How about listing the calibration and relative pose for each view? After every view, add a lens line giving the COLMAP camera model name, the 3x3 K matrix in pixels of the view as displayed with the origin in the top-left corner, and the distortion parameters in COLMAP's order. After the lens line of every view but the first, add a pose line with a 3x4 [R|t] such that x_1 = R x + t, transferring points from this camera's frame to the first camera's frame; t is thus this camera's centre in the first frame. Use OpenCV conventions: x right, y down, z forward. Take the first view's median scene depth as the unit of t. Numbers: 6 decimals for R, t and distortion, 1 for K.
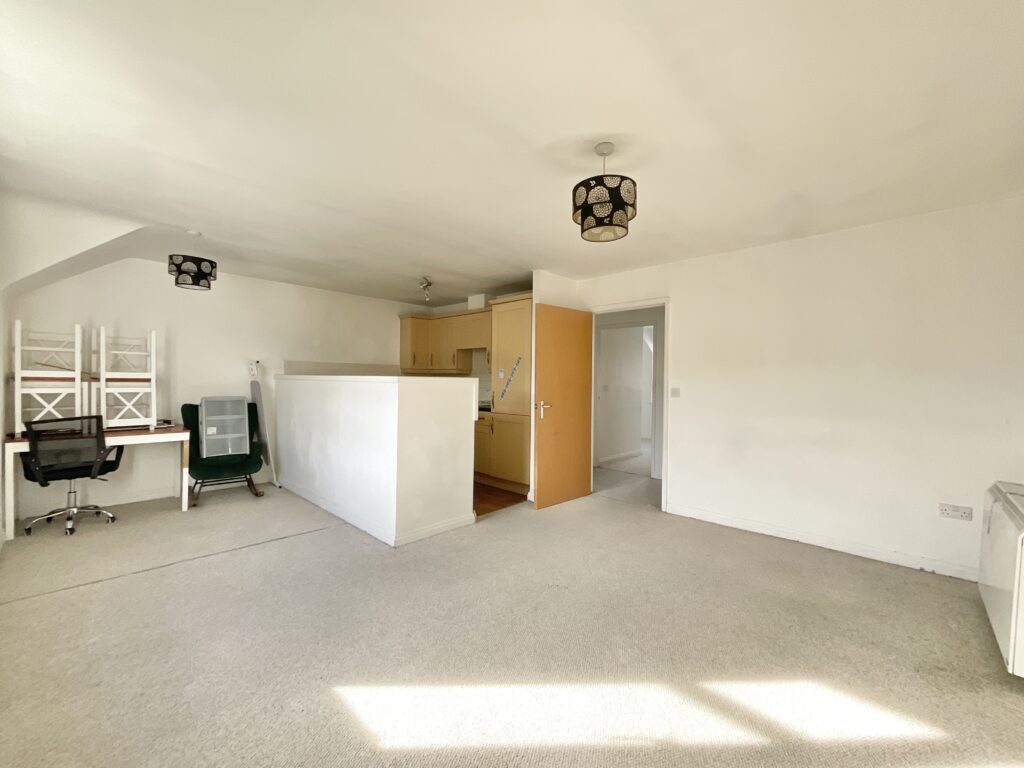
lens RADIAL K [[445.1, 0, 512.0], [0, 445.1, 384.0], [0, 0, 1]] dist [0.018101, -0.000014]
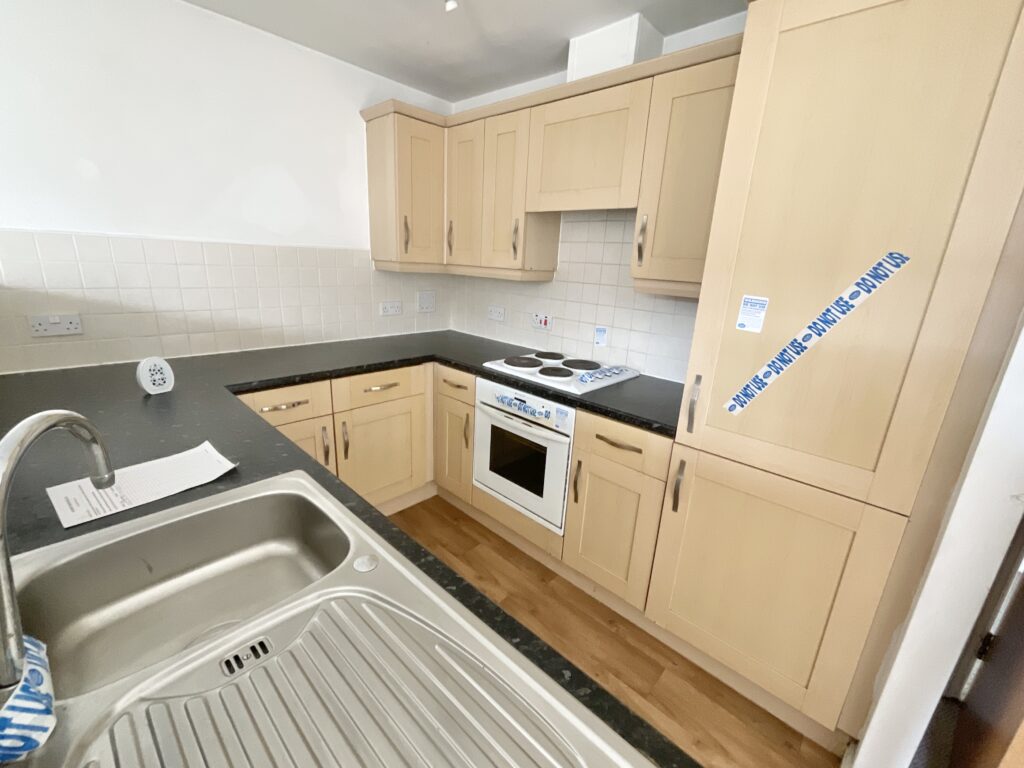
lens RADIAL K [[438.8, 0, 492.3], [0, 438.8, 383.8], [0, 0, 1]] dist [0.000173, 0.000013]
pose [[0.999210, 0.039584, -0.003432, -0.143914], [-0.037160, 0.961604, 0.271913, -0.040365], [0.014064, -0.271571, 0.962316, 0.623527]]
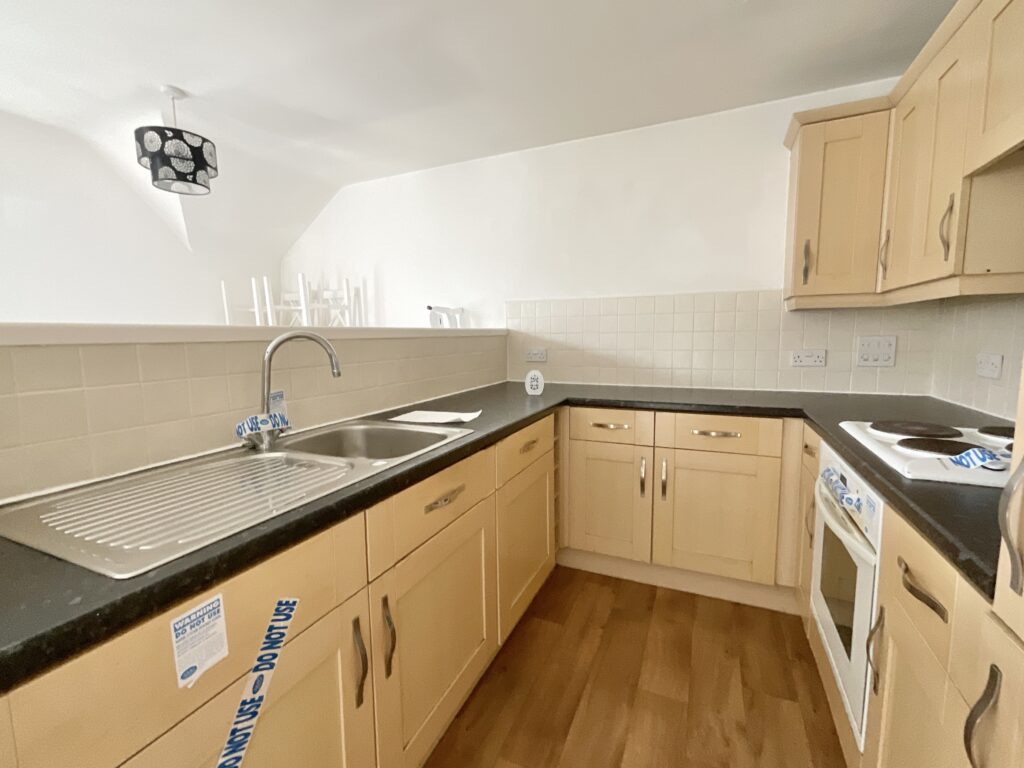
lens RADIAL K [[445.1, 0, 512.0], [0, 445.1, 384.0], [0, 0, 1]] dist [0.018101, -0.000014]
pose [[0.328374, 0.090209, -0.940230, 0.013985], [0.004522, 0.995267, 0.097069, -0.004005], [0.944537, -0.036127, 0.326412, 0.725858]]
